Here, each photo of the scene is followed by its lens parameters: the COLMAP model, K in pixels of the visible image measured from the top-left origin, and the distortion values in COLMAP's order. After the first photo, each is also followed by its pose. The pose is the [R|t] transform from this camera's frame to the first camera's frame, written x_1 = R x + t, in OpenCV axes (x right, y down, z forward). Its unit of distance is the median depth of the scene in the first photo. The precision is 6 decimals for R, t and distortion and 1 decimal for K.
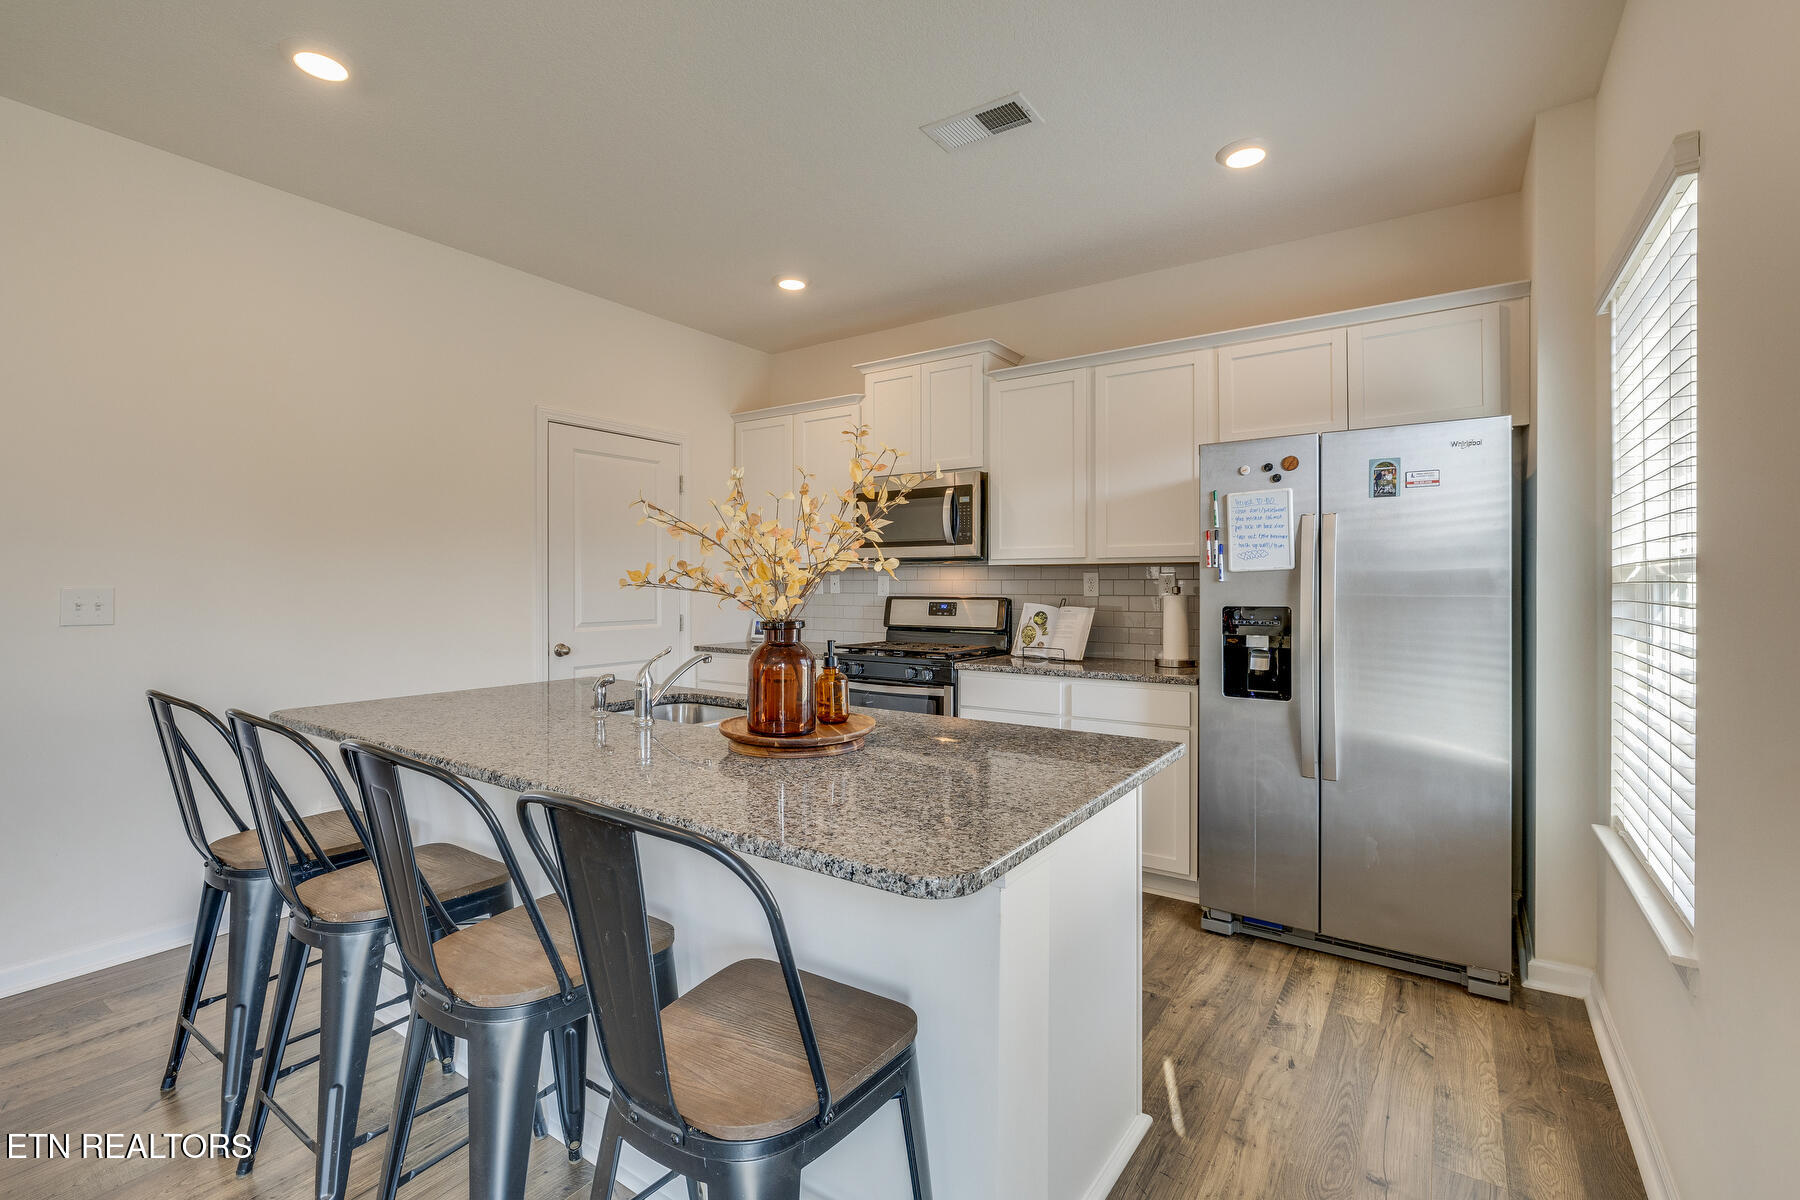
lens RADIAL K [[783.6, 0, 913.7], [0, 783.6, 589.6], [0, 0, 1]] dist [-0.001411, 0.000115]
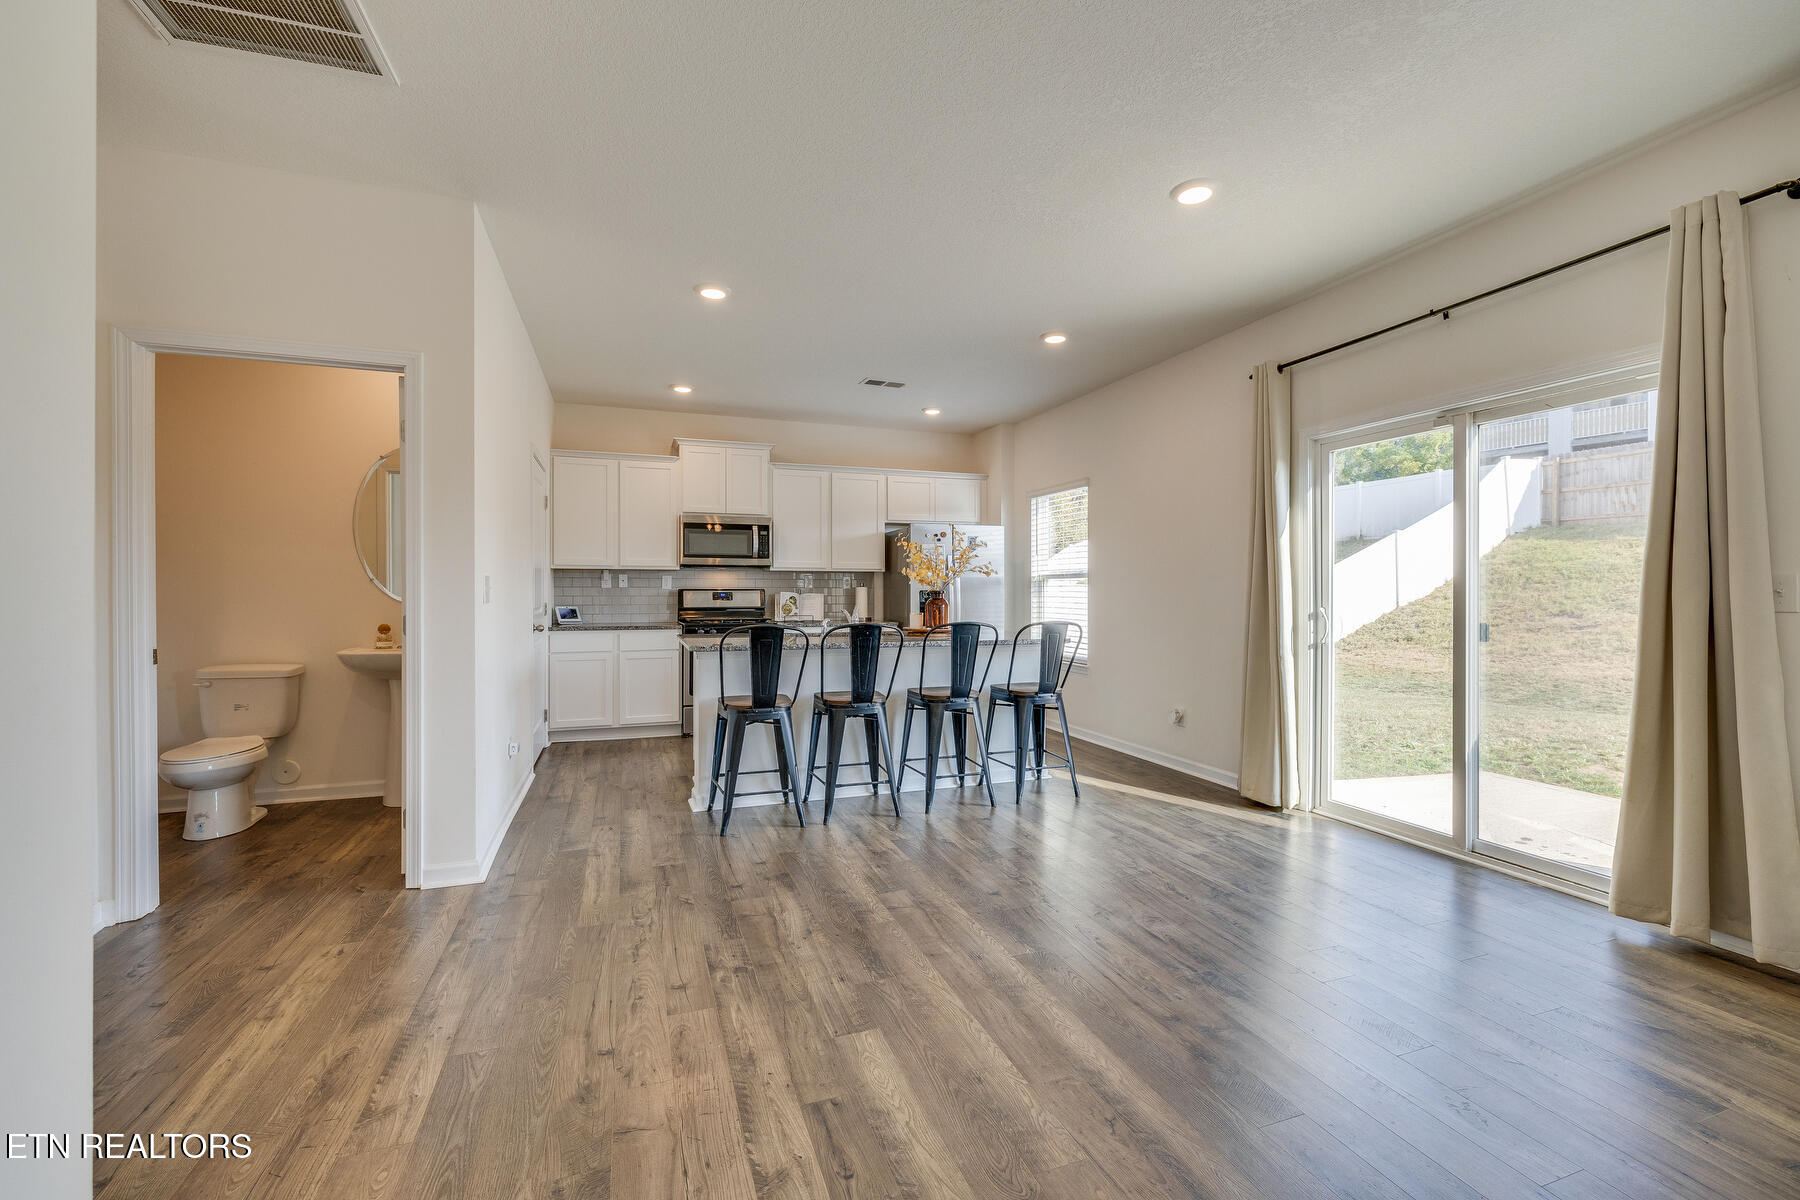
lens RADIAL K [[751.0, 0, 897.9], [0, 751.0, 591.5], [0, 0, 1]] dist [0.004046, 0.000027]
pose [[0.597186, 0.001138, 0.802102, -1.132278], [0.003842, 0.999983, -0.004278, 0.025872], [-0.802094, 0.005637, 0.597171, -0.255959]]
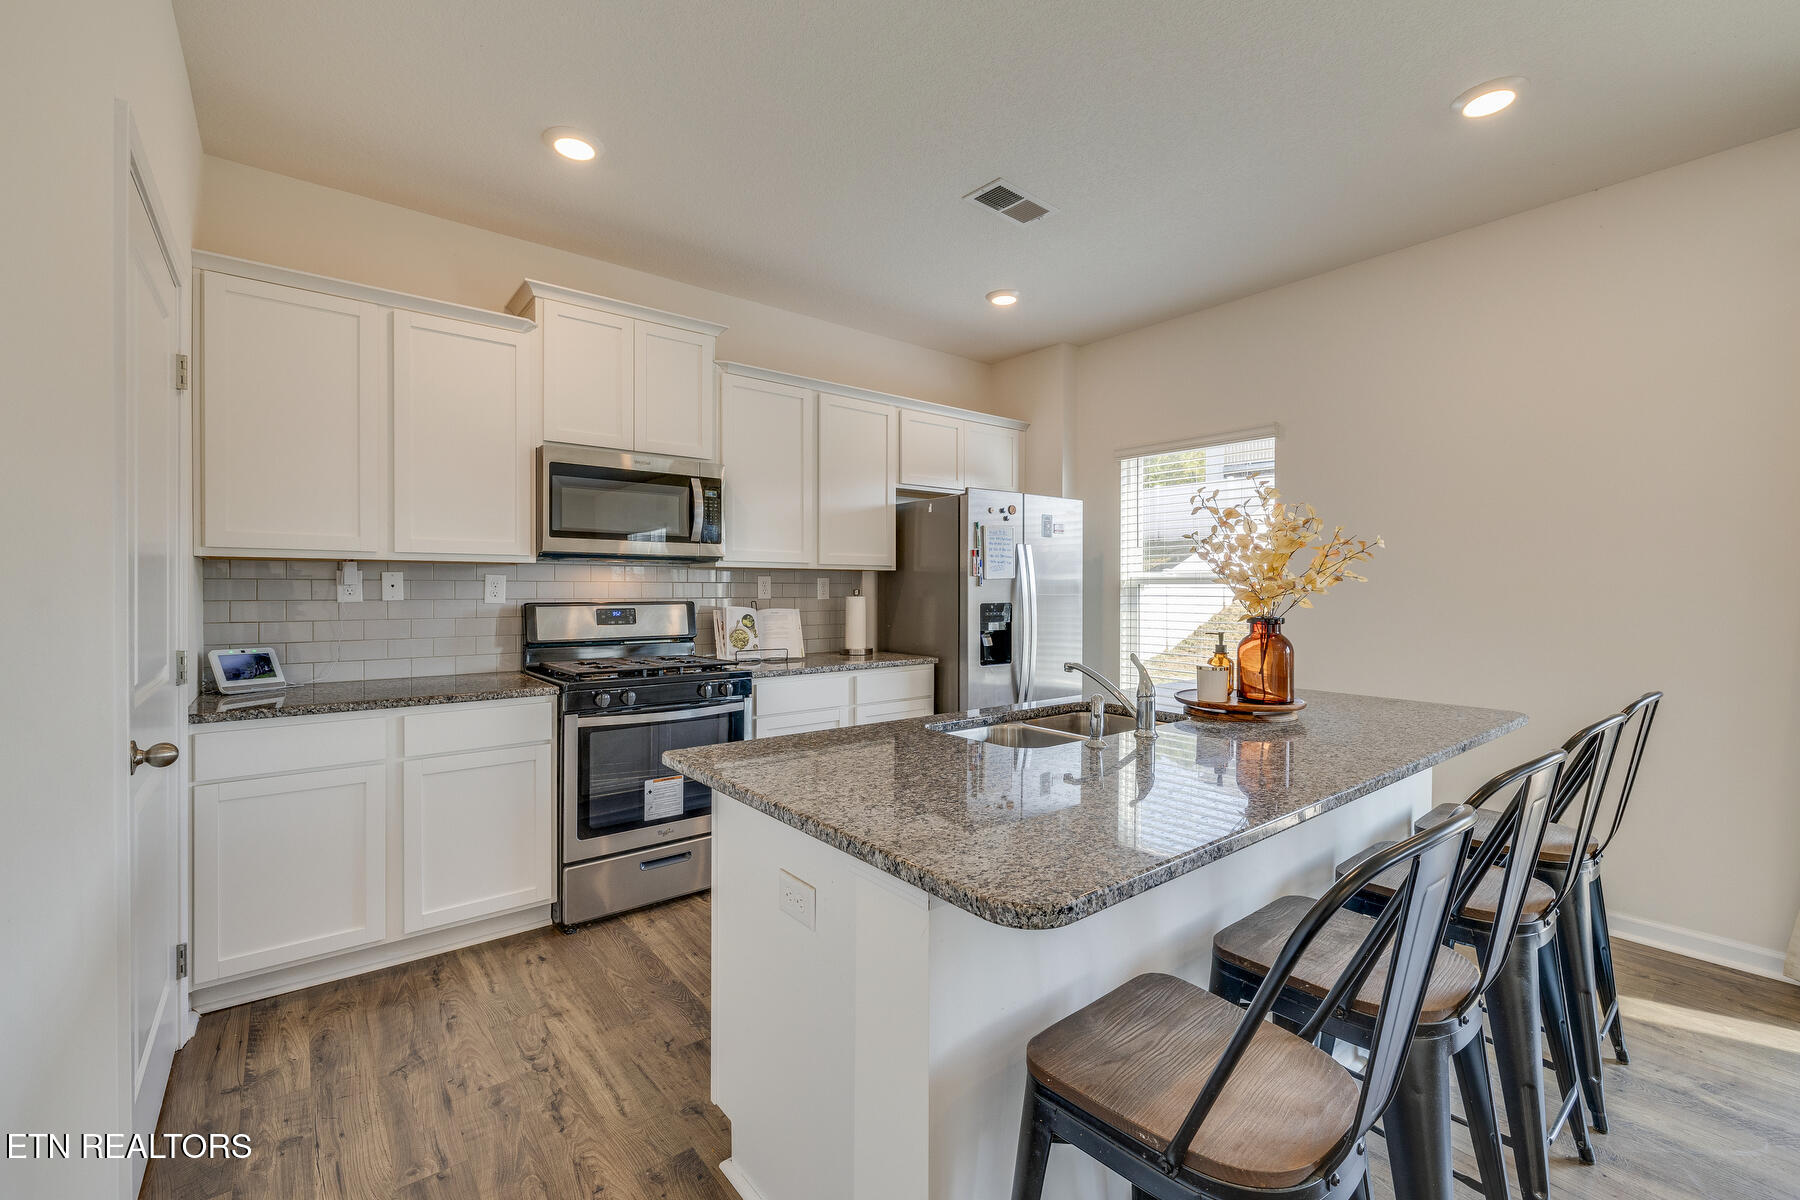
lens RADIAL K [[751.0, 0, 897.9], [0, 751.0, 591.5], [0, 0, 1]] dist [0.004046, 0.000027]
pose [[0.305483, -0.000454, 0.952198, -0.711975], [0.004543, 0.999989, -0.000980, 0.000424], [-0.952187, 0.004626, 0.305481, 0.537988]]
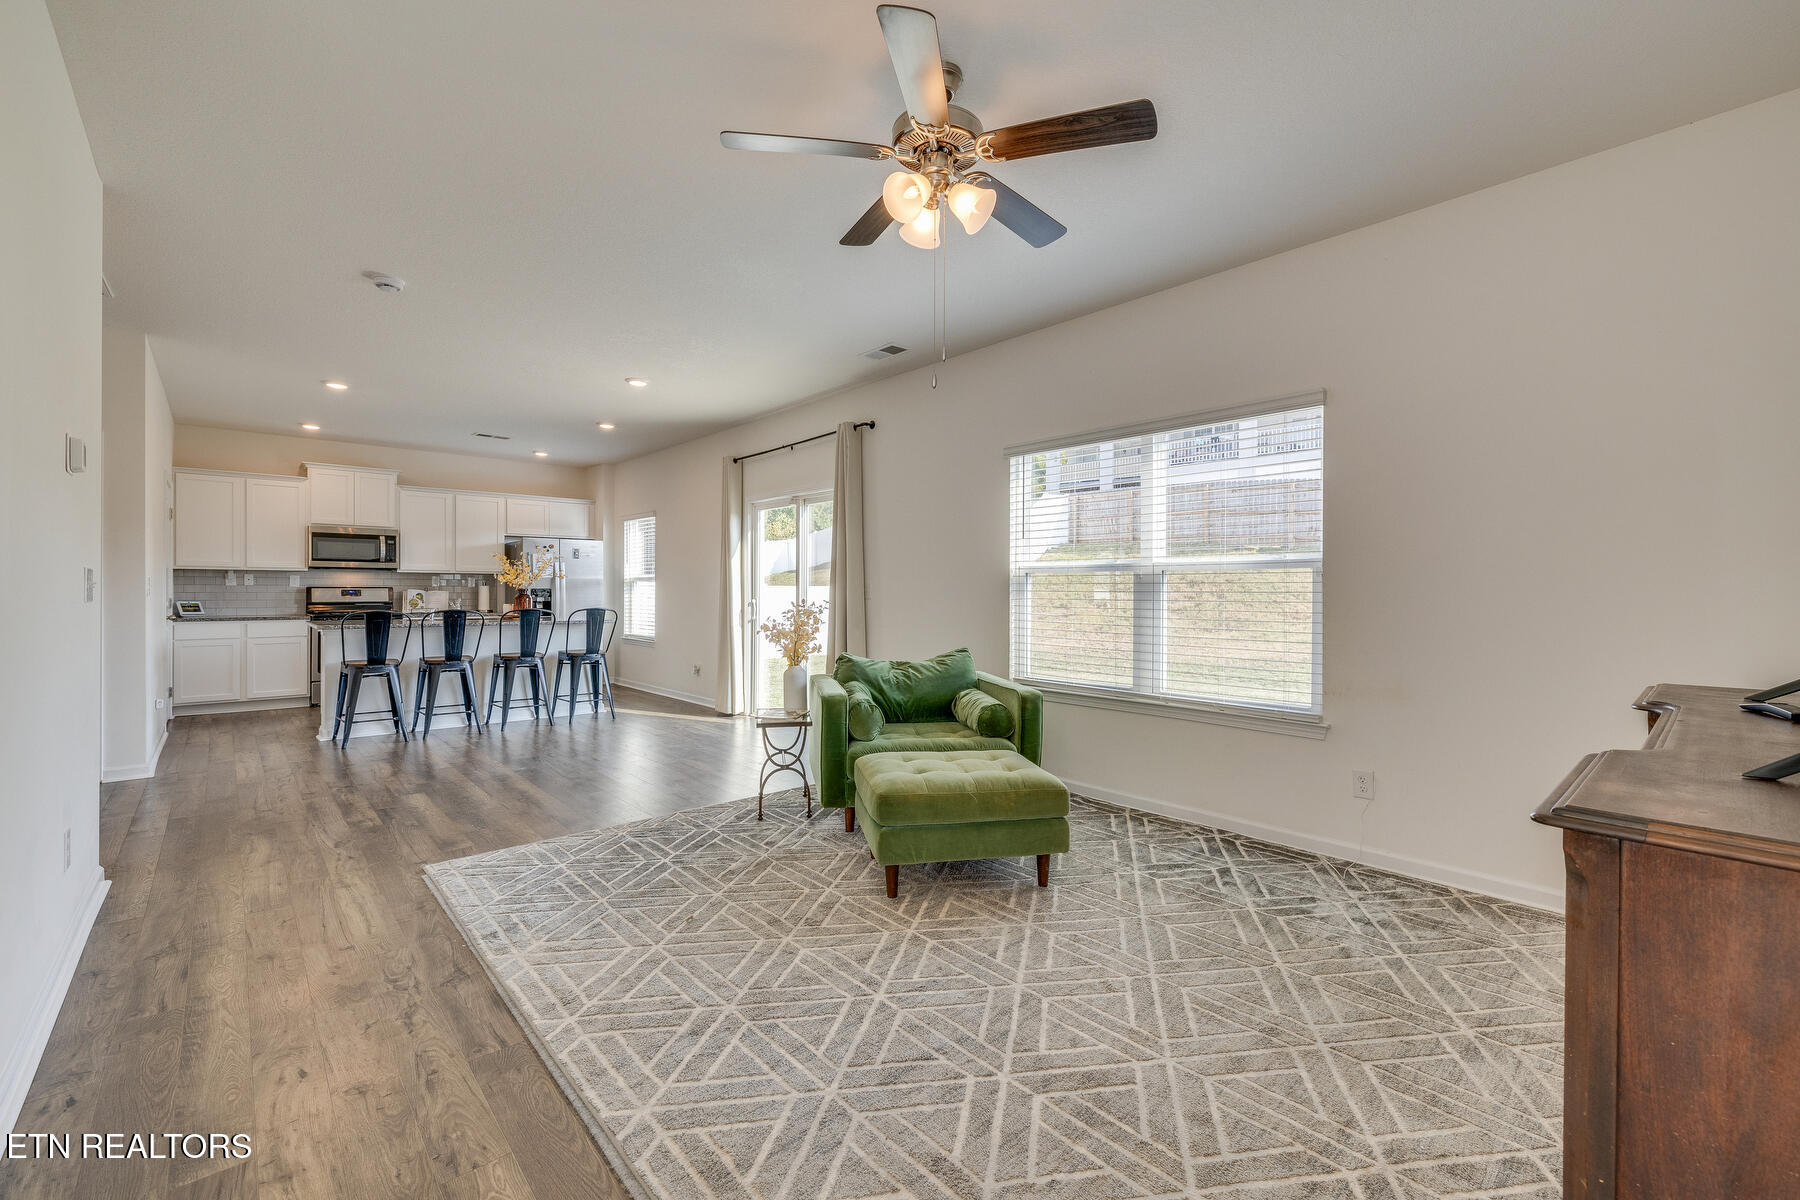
lens RADIAL K [[751.0, 0, 897.9], [0, 751.0, 591.5], [0, 0, 1]] dist [0.004046, 0.000027]
pose [[0.253334, 0.000075, 0.967379, -1.644940], [0.002594, 0.999996, -0.000757, 0.029460], [-0.967375, 0.002701, 0.253333, -0.924861]]
